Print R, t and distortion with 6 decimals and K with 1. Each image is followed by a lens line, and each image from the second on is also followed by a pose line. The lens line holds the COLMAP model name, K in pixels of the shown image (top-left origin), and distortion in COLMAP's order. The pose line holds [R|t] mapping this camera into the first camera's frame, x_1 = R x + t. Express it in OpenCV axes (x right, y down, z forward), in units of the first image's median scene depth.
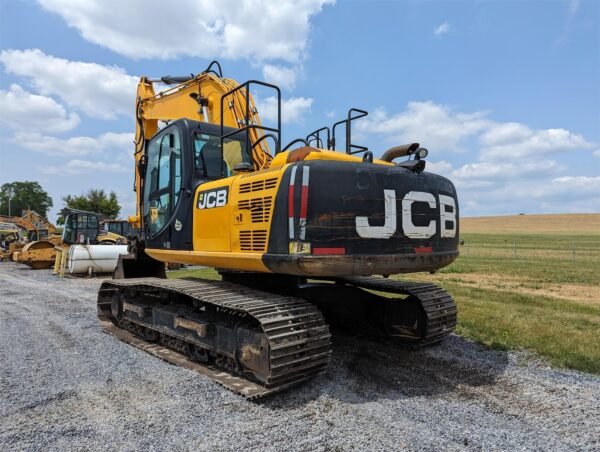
lens RADIAL K [[428.1, 0, 300.4], [0, 428.1, 225.6], [0, 0, 1]] dist [0.045004, -0.023537]
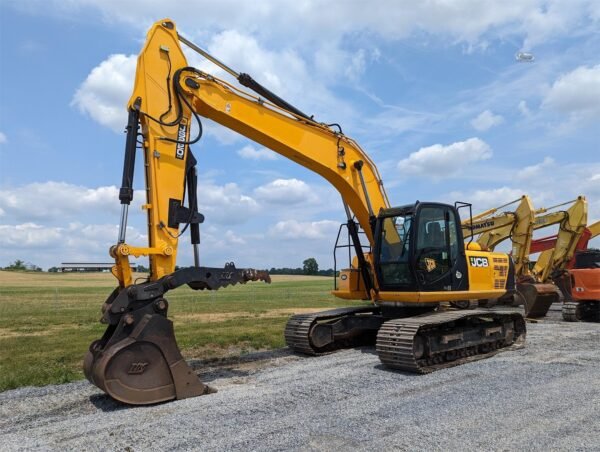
lens RADIAL K [[428.1, 0, 294.4], [0, 428.1, 227.6], [0, 0, 1]] dist [0.045004, -0.023537]
pose [[0.004423, 0.130016, 0.991502, -2.333609], [-0.023159, 0.991259, -0.129881, 0.058737], [-0.999722, -0.022388, 0.007395, 2.001272]]
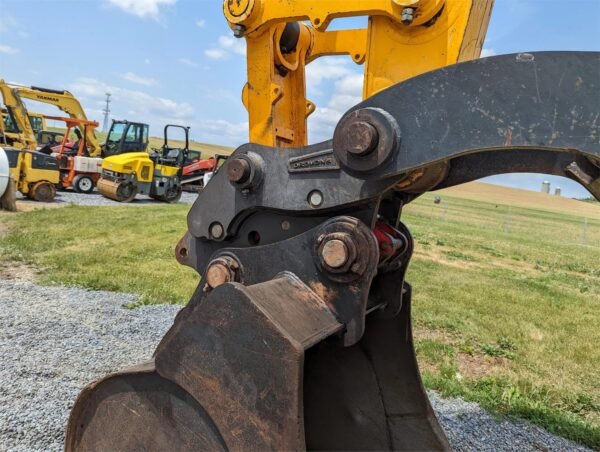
lens RADIAL K [[419.5, 0, 303.6], [0, 419.5, 212.3], [0, 0, 1]] dist [0.045215, -0.035787]
pose [[0.915865, 0.098832, 0.389132, -1.082356], [-0.151962, 0.982453, 0.108136, 0.082773], [-0.371617, -0.158171, 0.914813, 2.180712]]
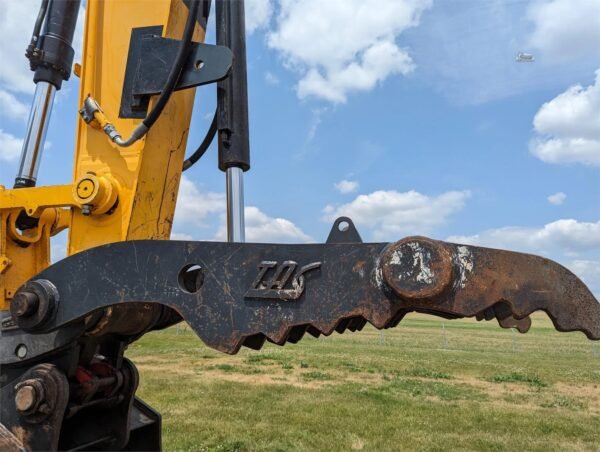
lens RADIAL K [[422.3, 0, 294.2], [0, 422.3, 226.7], [0, 0, 1]] dist [0.024291, -0.012323]
pose [[0.818332, 0.147755, 0.555429, -0.985050], [-0.055431, 0.982175, -0.179610, 0.051406], [-0.572066, 0.116193, 0.811935, 2.008313]]
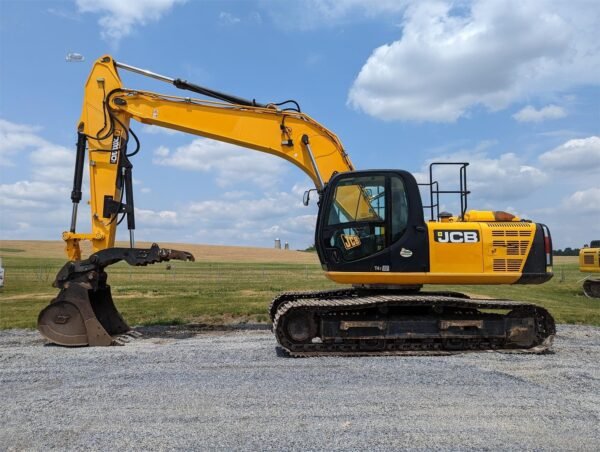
lens RADIAL K [[428.1, 0, 296.2], [0, 428.1, 228.1], [0, 0, 1]] dist [0.045004, -0.023537]
pose [[0.595243, 0.071876, 0.800325, -1.916263], [-0.029994, 0.997285, -0.067256, 0.027520], [-0.802986, 0.016029, 0.595782, 0.627694]]
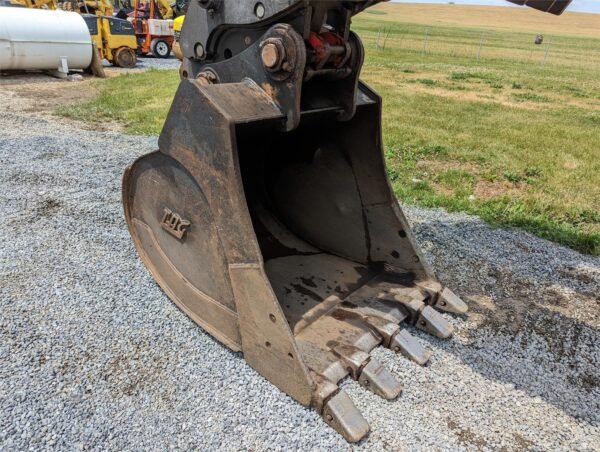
lens RADIAL K [[419.5, 0, 308.4], [0, 419.5, 222.7], [0, 0, 1]] dist [0.045215, -0.035787]
pose [[0.976851, -0.030424, 0.211745, -0.999758], [-0.070549, 0.888639, 0.453148, 0.098404], [-0.201951, -0.457597, 0.865922, 2.041695]]
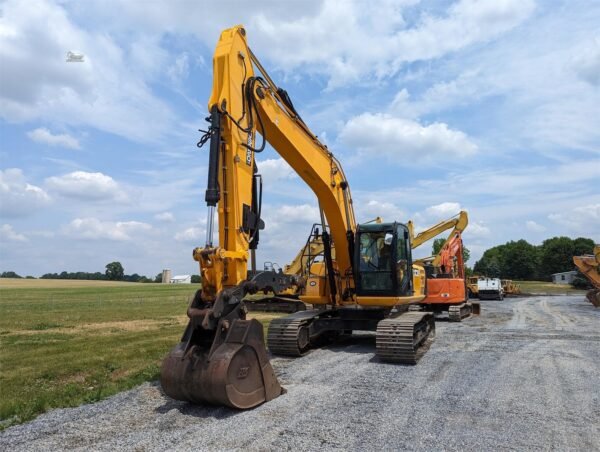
lens RADIAL K [[428.1, 0, 291.9], [0, 428.1, 219.6], [0, 0, 1]] dist [0.045004, -0.023537]
pose [[-0.430771, 0.144205, 0.890866, -2.275481], [-0.028058, 0.984534, -0.172934, 0.085704], [-0.902025, -0.099491, -0.420062, 2.893691]]
